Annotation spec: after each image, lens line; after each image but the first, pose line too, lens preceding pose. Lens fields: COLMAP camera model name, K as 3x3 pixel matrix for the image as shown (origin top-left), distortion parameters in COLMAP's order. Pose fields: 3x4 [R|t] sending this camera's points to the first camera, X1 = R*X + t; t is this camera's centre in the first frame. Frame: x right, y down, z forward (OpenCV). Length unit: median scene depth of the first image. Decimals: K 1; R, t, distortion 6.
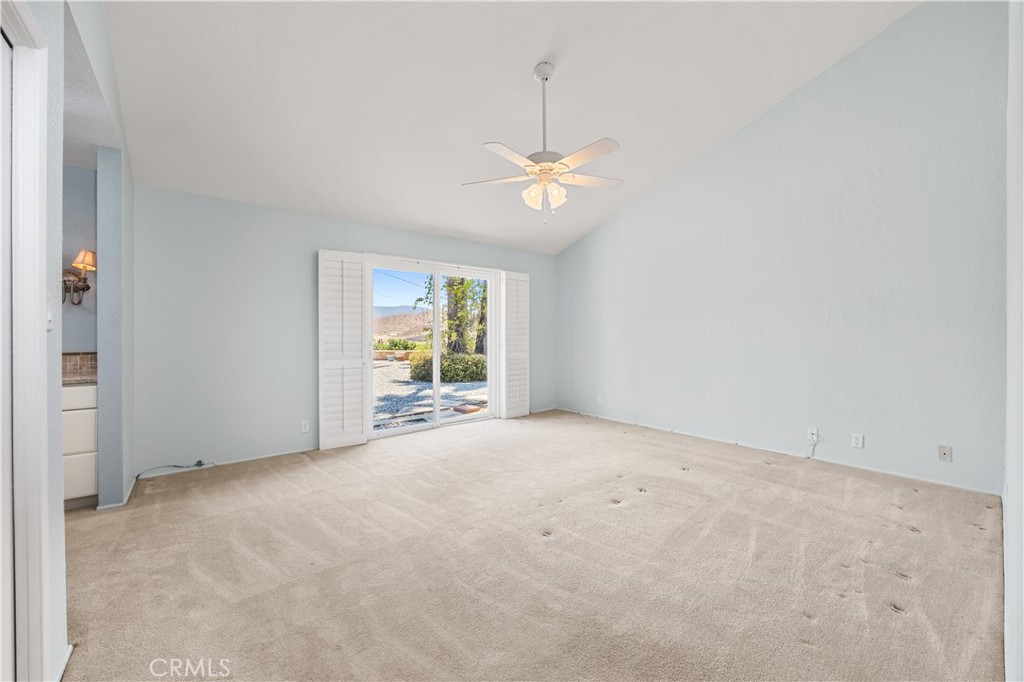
lens RADIAL K [[392.4, 0, 513.0], [0, 392.4, 341.9], [0, 0, 1]] dist [-0.000540, -0.000133]
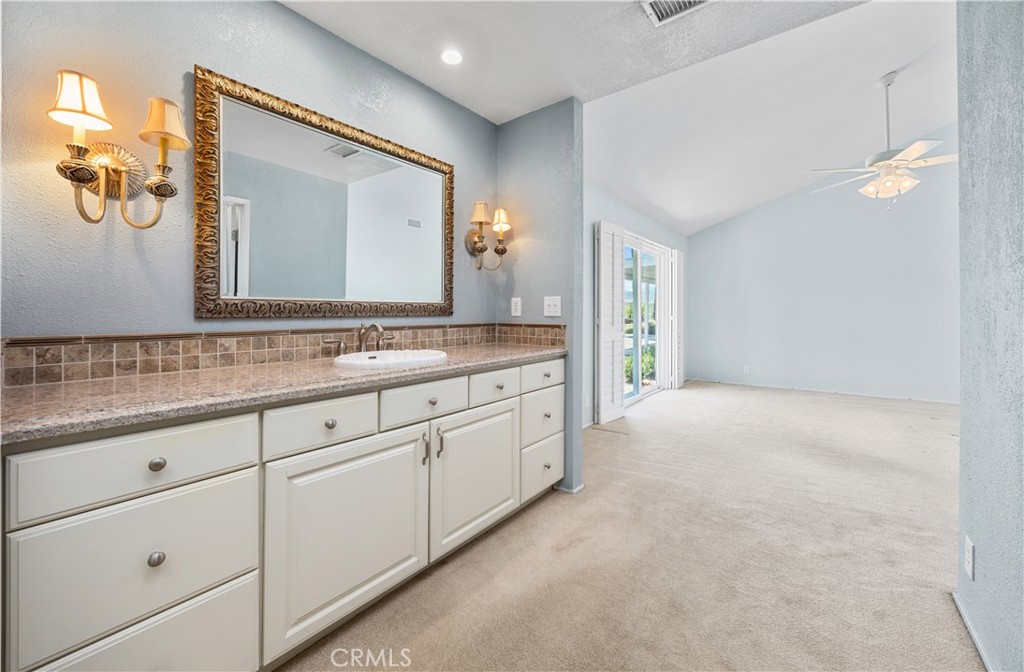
lens RADIAL K [[398.5, 0, 523.5], [0, 398.5, 326.6], [0, 0, 1]] dist [0.000128, 0.000065]
pose [[0.969832, -0.001597, 0.243768, -1.229477], [-0.002602, 0.999854, 0.016905, 0.018272], [-0.243759, -0.017030, 0.969686, 0.111597]]
